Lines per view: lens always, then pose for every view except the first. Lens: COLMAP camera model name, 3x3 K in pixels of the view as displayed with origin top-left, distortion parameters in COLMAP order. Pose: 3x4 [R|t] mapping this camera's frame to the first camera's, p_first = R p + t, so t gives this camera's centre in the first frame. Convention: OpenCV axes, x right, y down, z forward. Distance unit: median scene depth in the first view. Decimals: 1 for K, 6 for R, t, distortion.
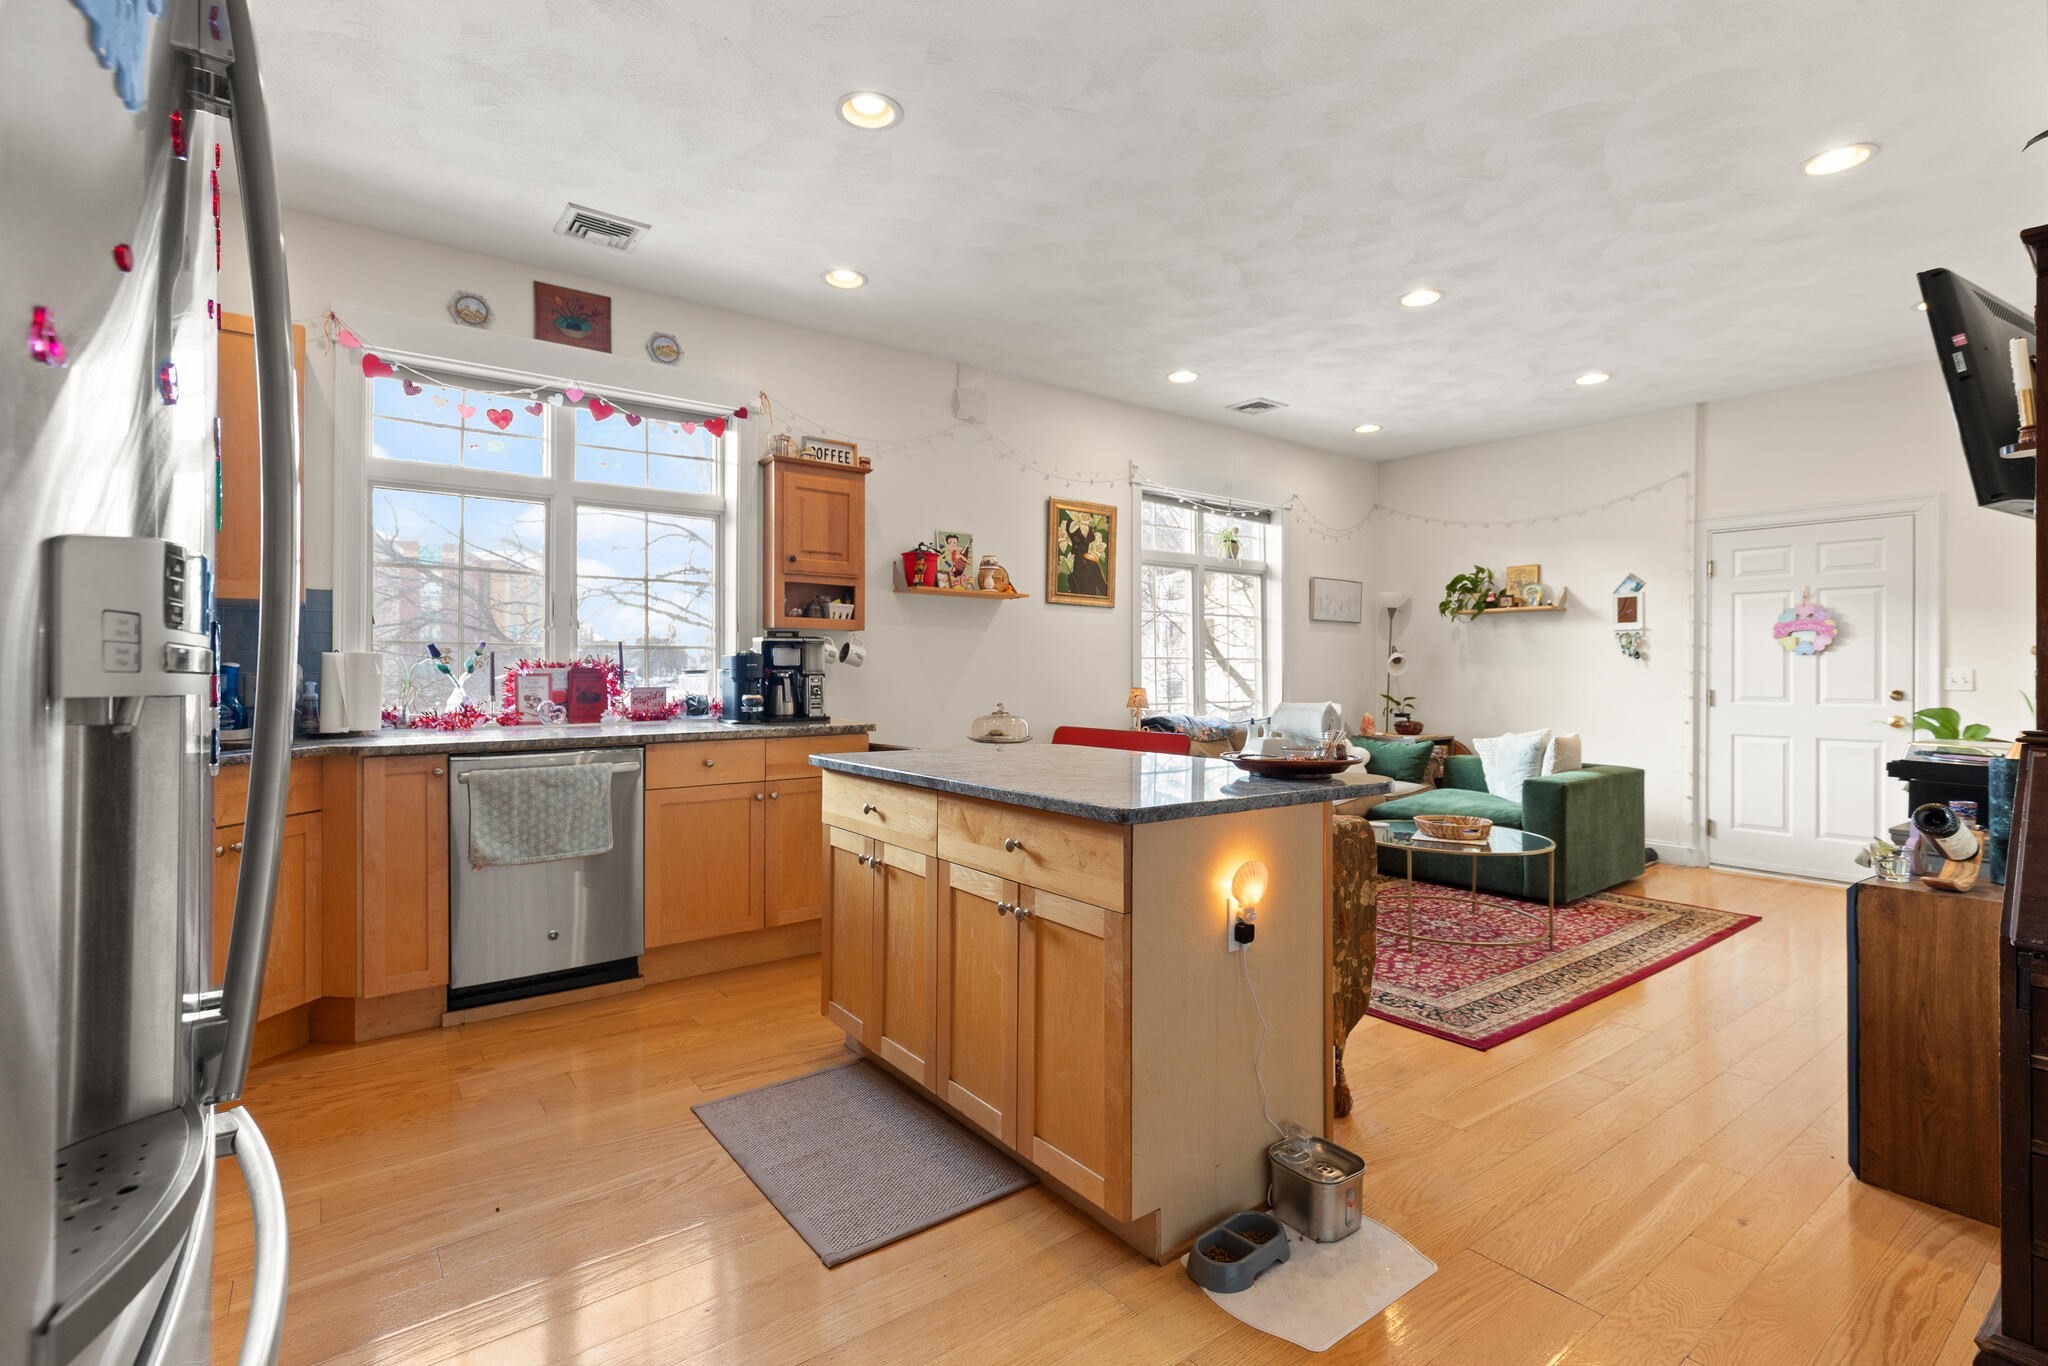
lens RADIAL K [[948.6, 0, 1034.0], [0, 948.6, 661.1], [0, 0, 1]] dist [0.008458, -0.000391]
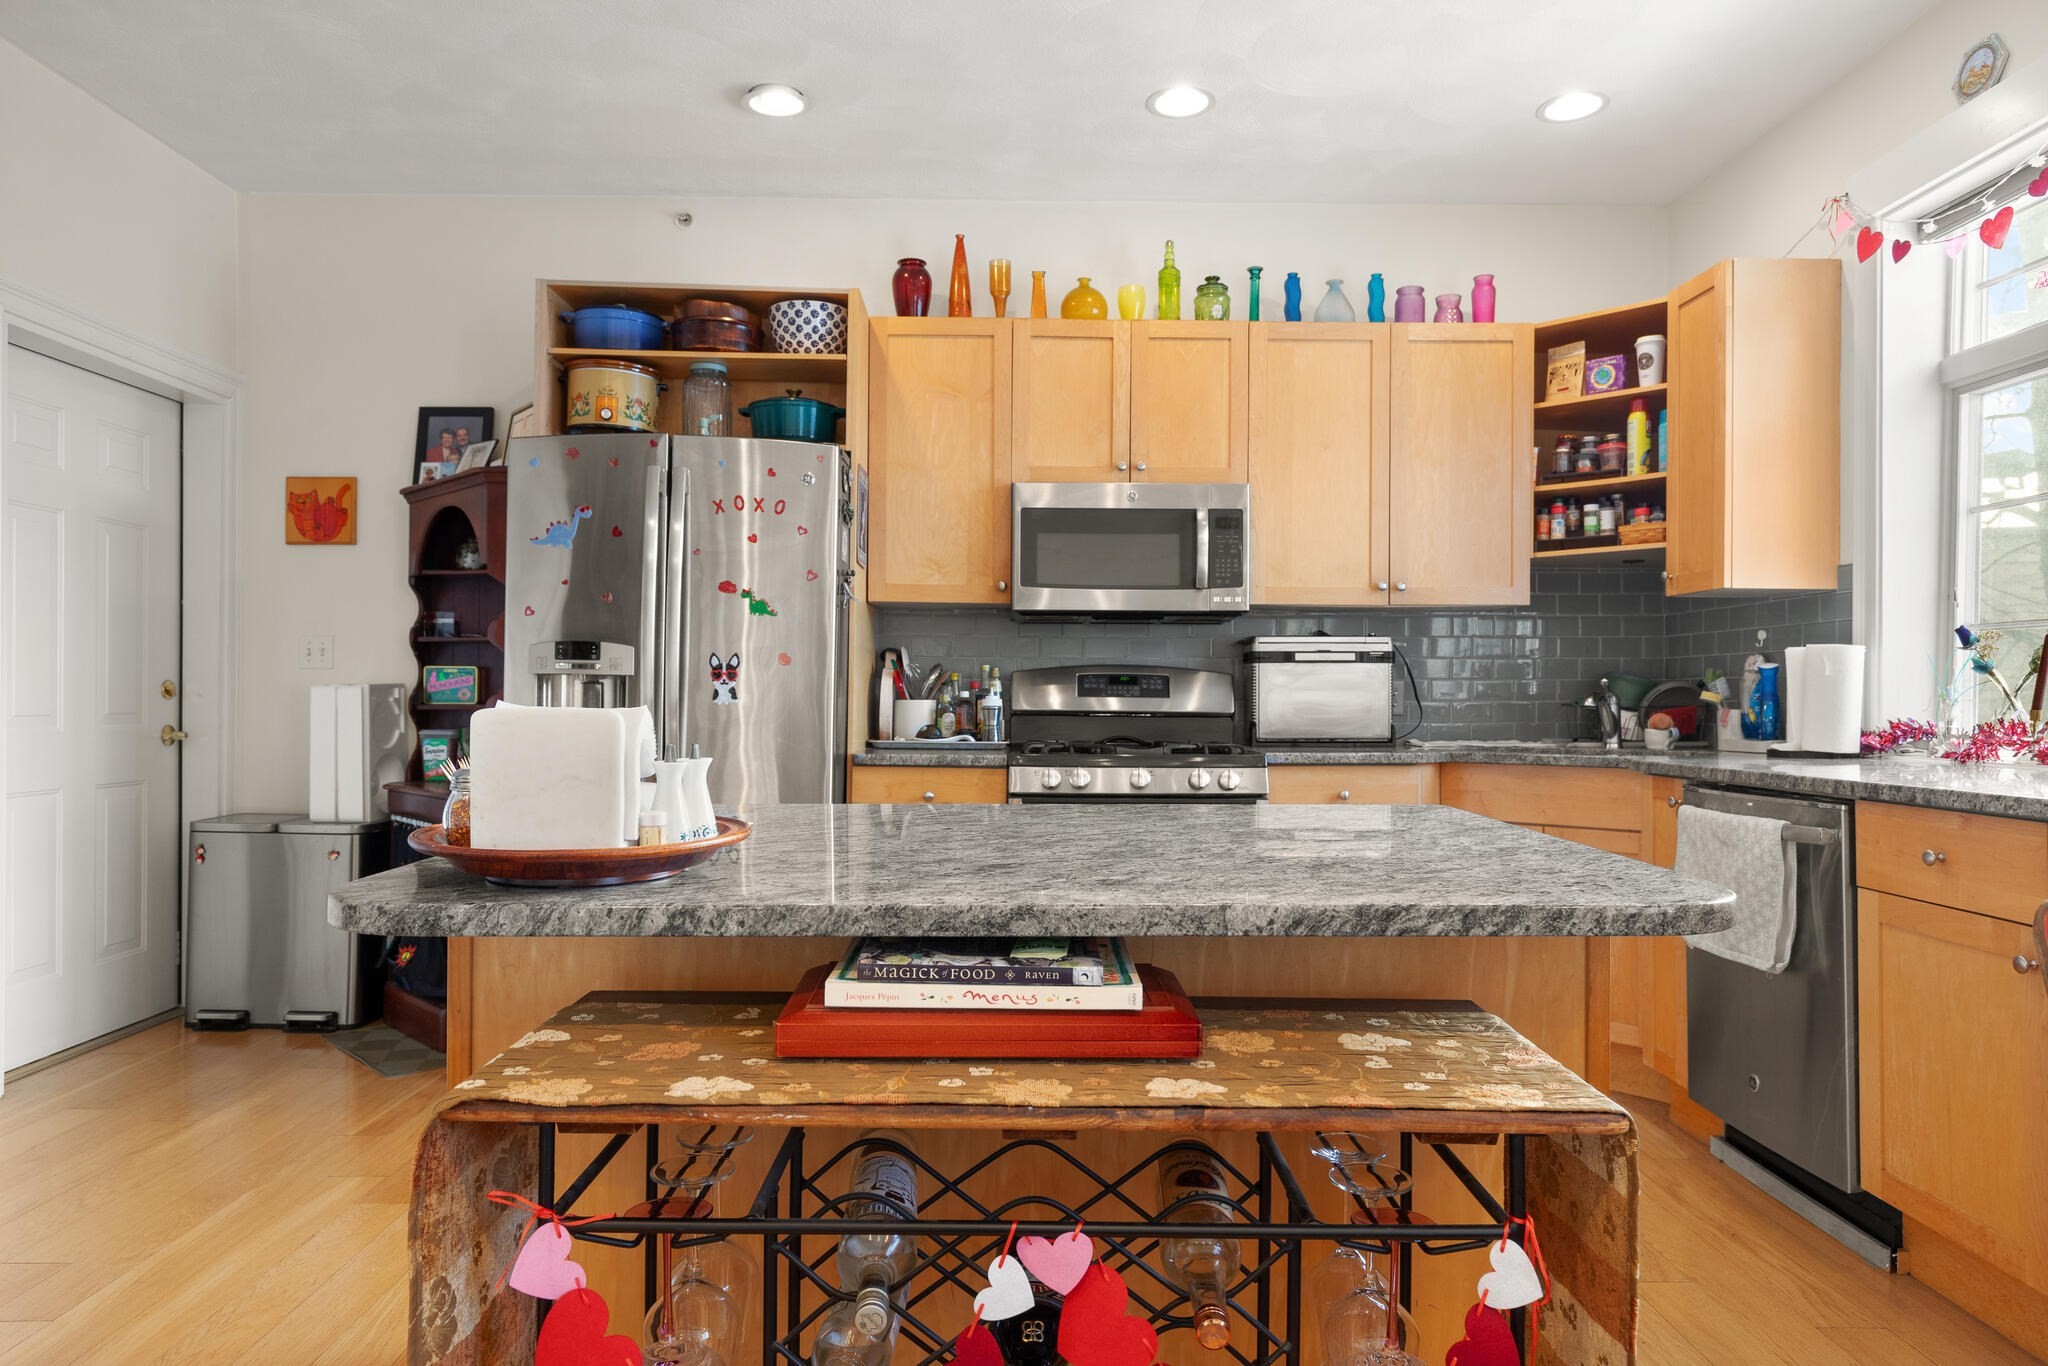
lens RADIAL K [[1233.5, 0, 1038.2], [0, 1233.5, 688.3], [0, 0, 1]] dist [0.002087, -0.000625]
pose [[-0.589768, -0.006051, -0.807550, 0.327485], [0.006017, 0.999911, -0.011886, 0.024366], [0.807550, -0.011870, -0.589679, 0.817370]]
